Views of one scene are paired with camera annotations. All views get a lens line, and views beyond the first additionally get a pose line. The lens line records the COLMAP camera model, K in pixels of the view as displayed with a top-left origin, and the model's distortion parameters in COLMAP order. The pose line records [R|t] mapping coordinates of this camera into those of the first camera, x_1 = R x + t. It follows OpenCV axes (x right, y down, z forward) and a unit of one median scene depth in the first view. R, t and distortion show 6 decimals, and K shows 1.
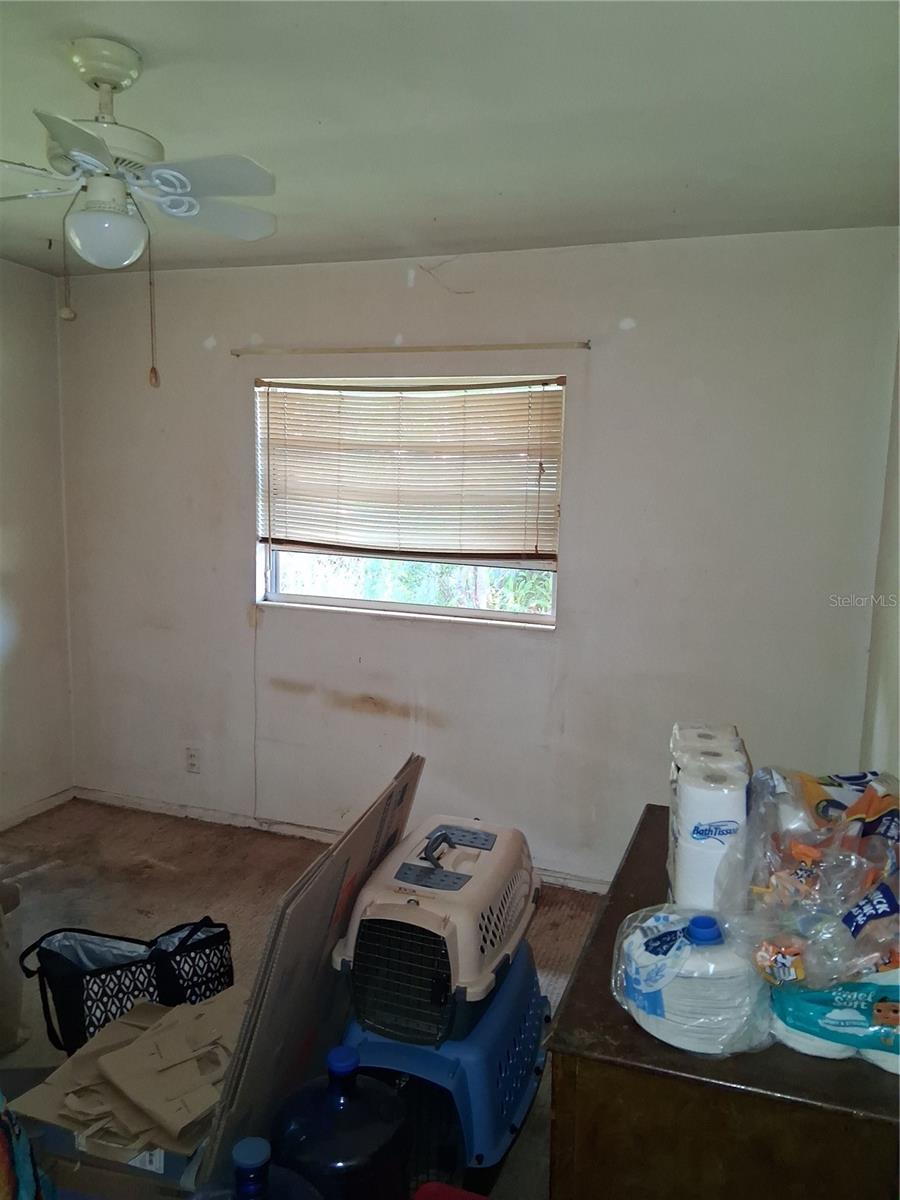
lens RADIAL K [[893.9, 0, 441.6], [0, 893.9, 593.8], [0, 0, 1]] dist [0.111320, -0.169209]
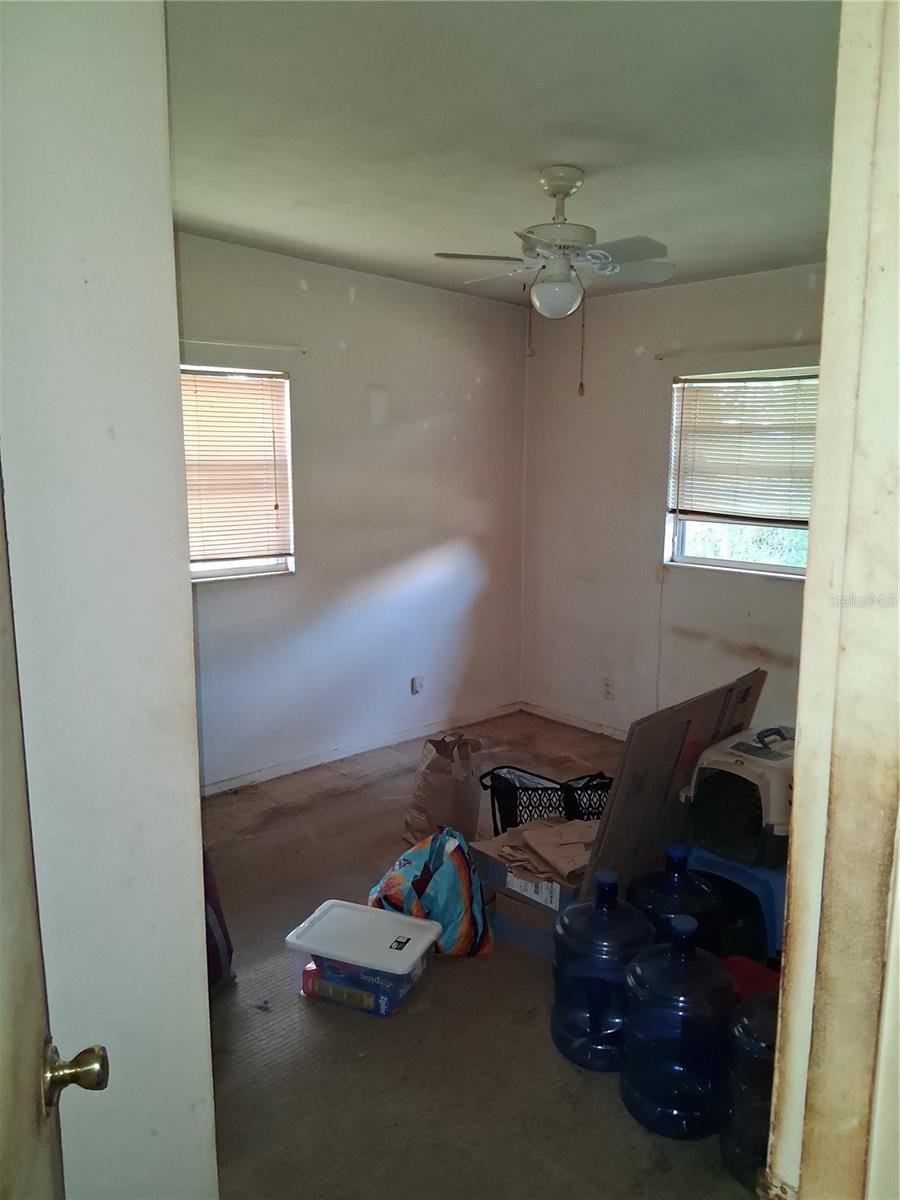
lens RADIAL K [[893.9, 0, 441.6], [0, 893.9, 593.8], [0, 0, 1]] dist [0.111320, -0.169209]
pose [[0.882628, 0.052608, -0.467119, 0.163299], [-0.046329, 0.998615, 0.024927, 0.058795], [0.467783, -0.000360, 0.883843, -0.354160]]
